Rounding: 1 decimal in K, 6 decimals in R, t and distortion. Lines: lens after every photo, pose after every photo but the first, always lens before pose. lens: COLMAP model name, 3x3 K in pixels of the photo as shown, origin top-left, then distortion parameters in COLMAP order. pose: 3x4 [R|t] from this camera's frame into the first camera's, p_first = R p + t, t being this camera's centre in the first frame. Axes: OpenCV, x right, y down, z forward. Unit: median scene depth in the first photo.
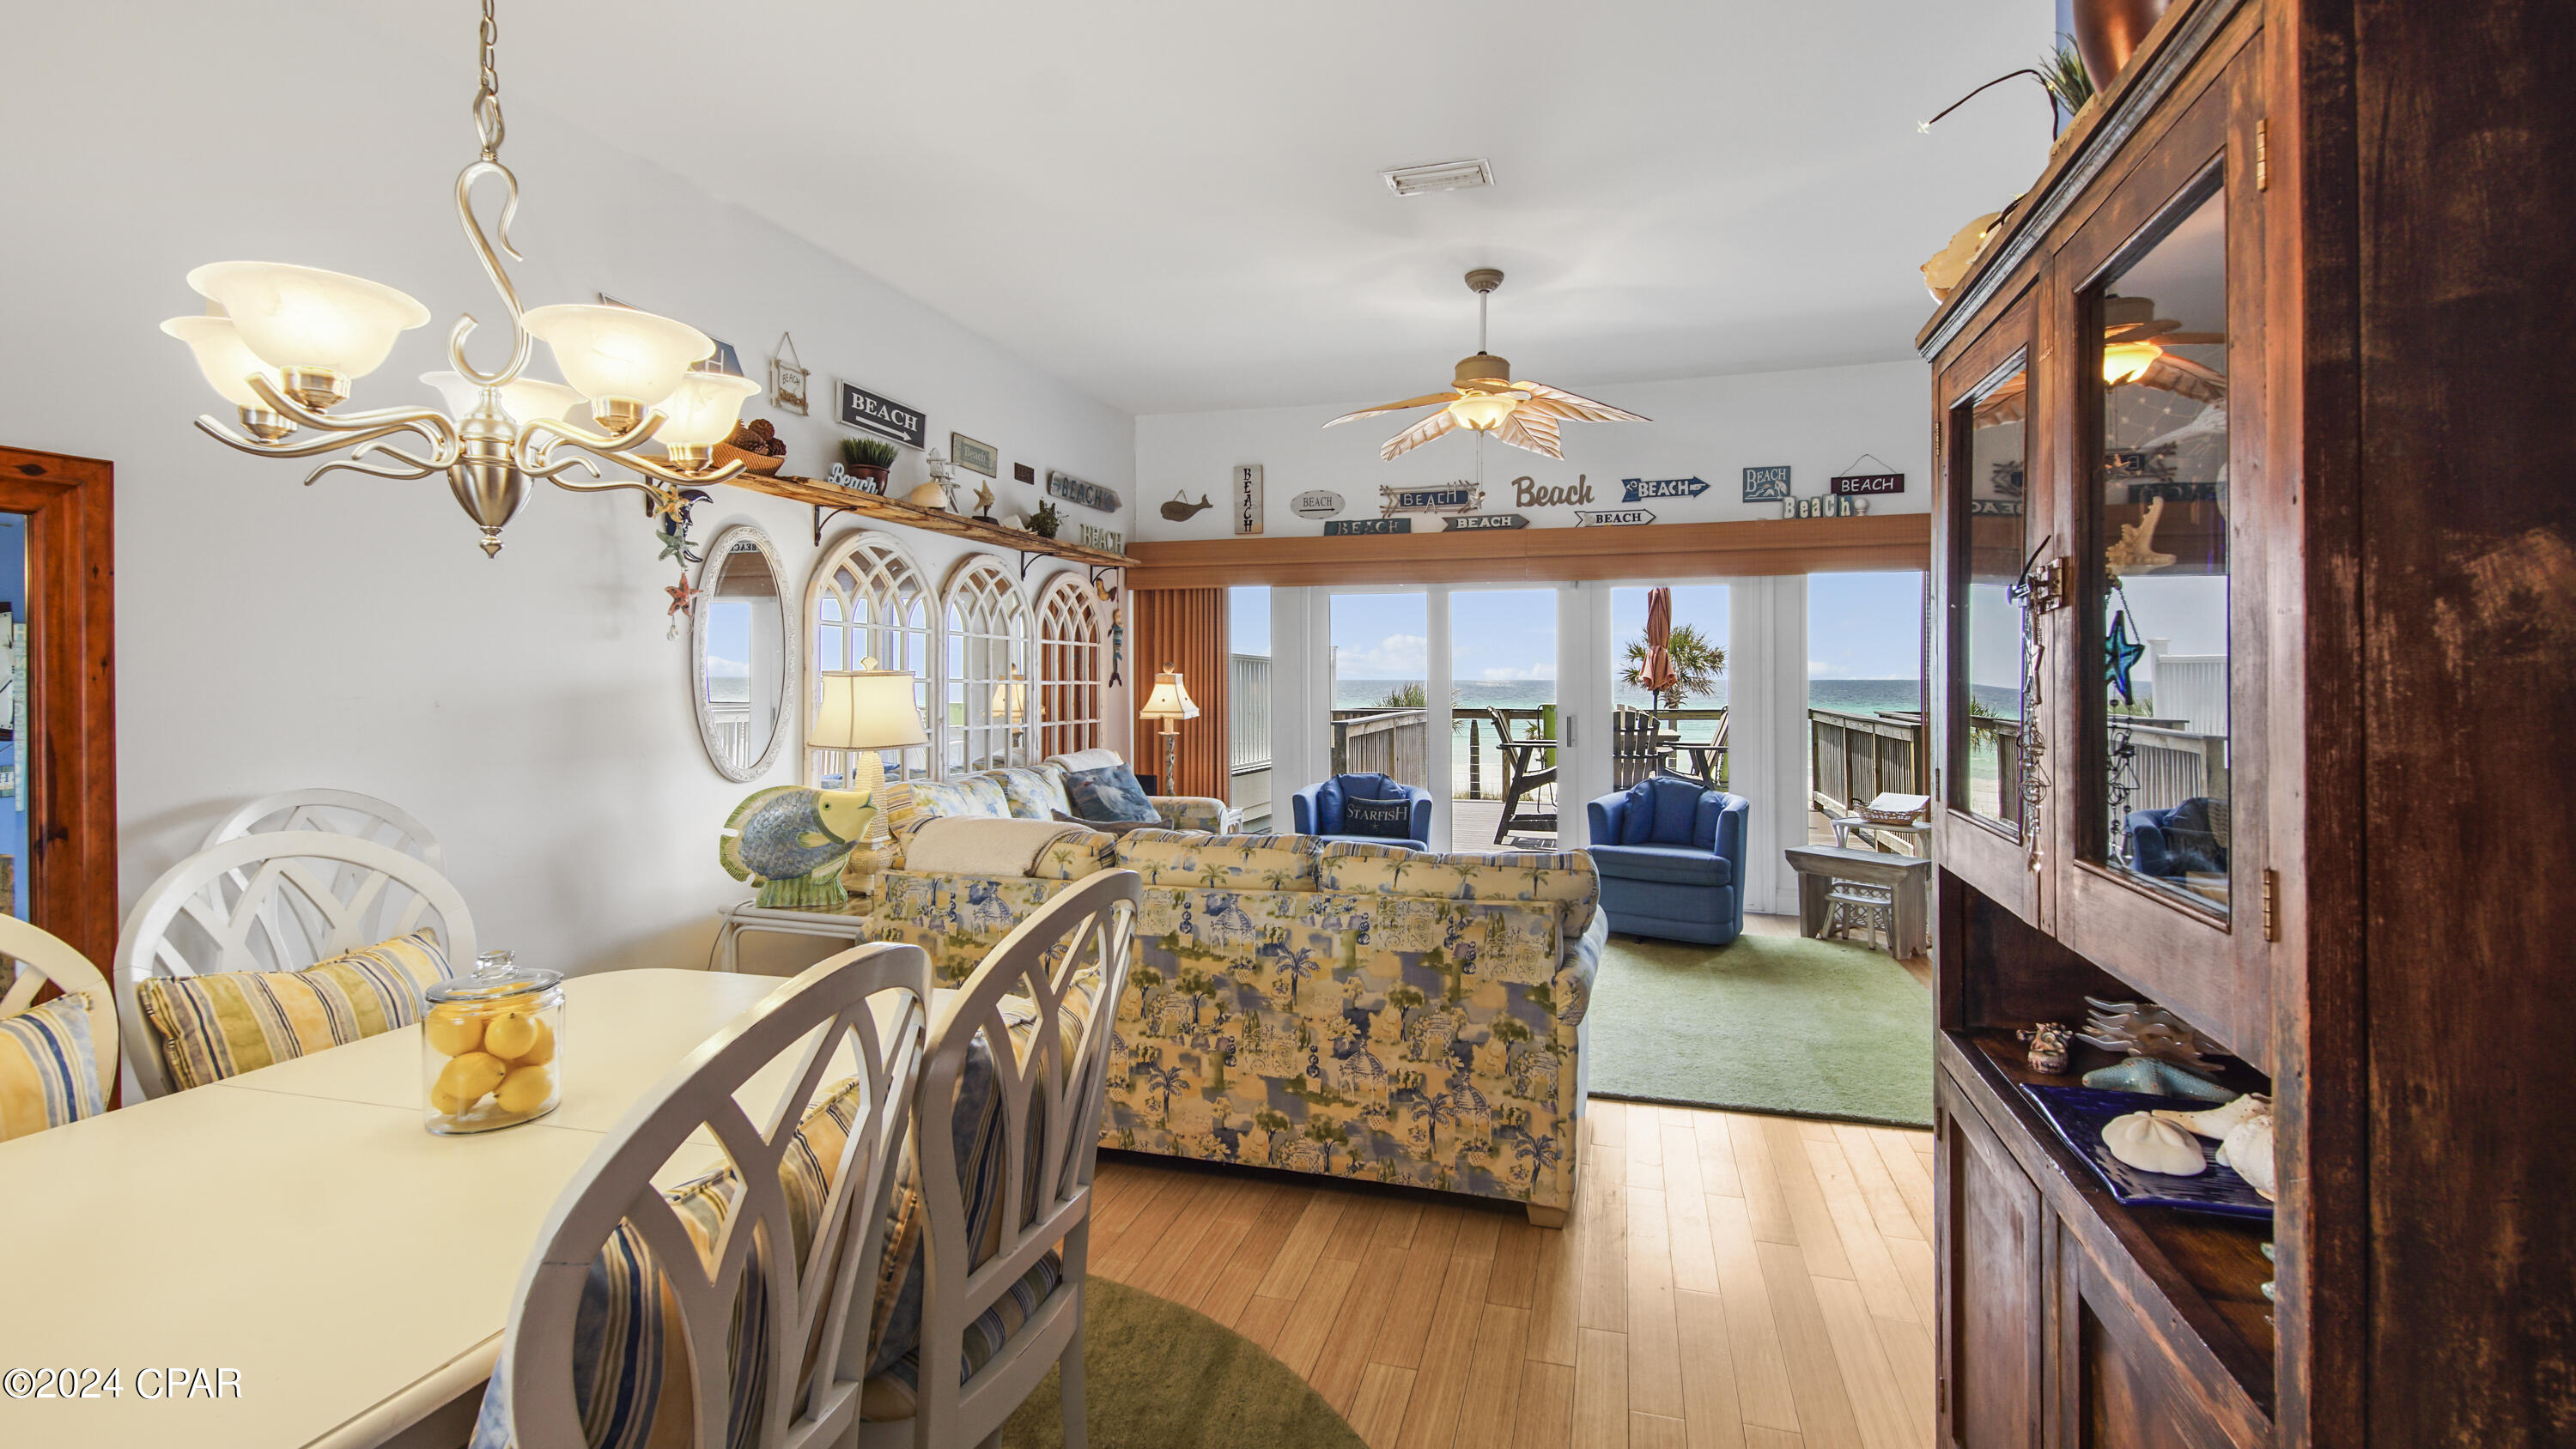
lens RADIAL K [[1192.6, 0, 1269.1], [0, 1192.6, 679.1], [0, 0, 1]] dist [0.082551, -0.000308]
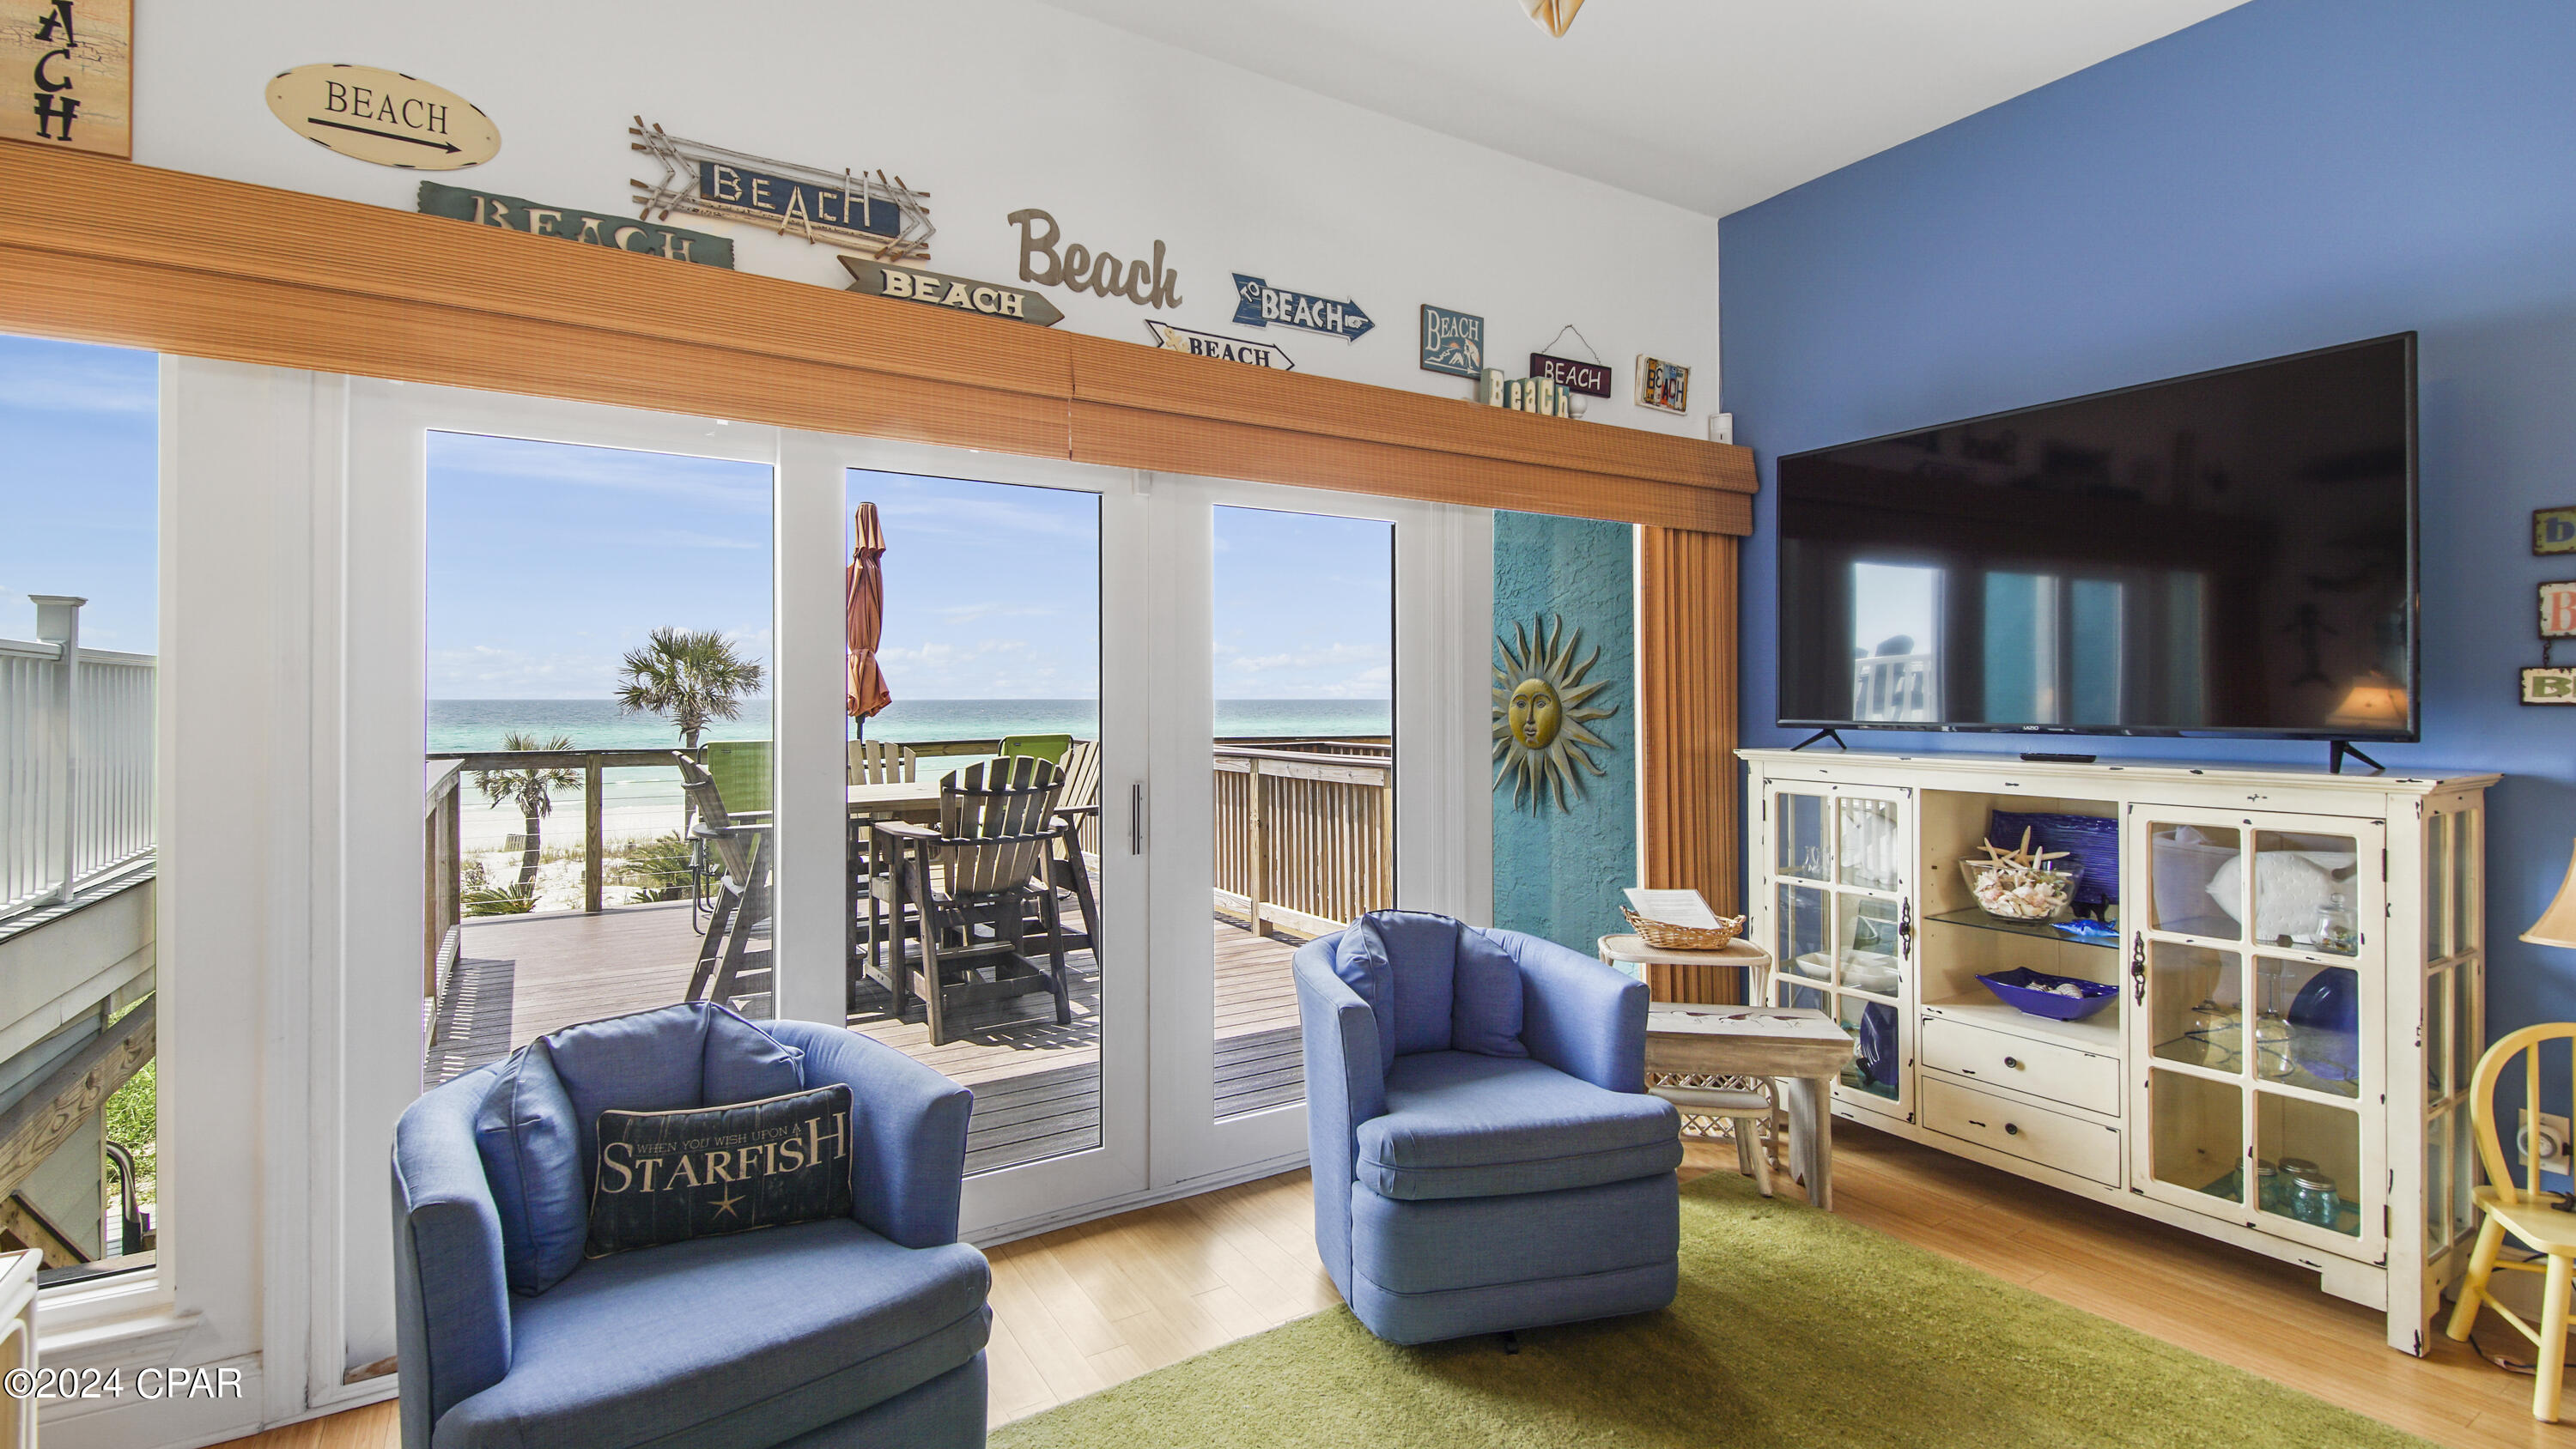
lens RADIAL K [[1166.0, 0, 1263.0], [0, 1166.0, 699.7], [0, 0, 1]] dist [0.051920, -0.031736]
pose [[0.666486, 0.000089, 0.745518, -0.038120], [-0.000631, 1.000000, 0.000445, -0.000246], [-0.745517, -0.000767, 0.666486, 0.680089]]
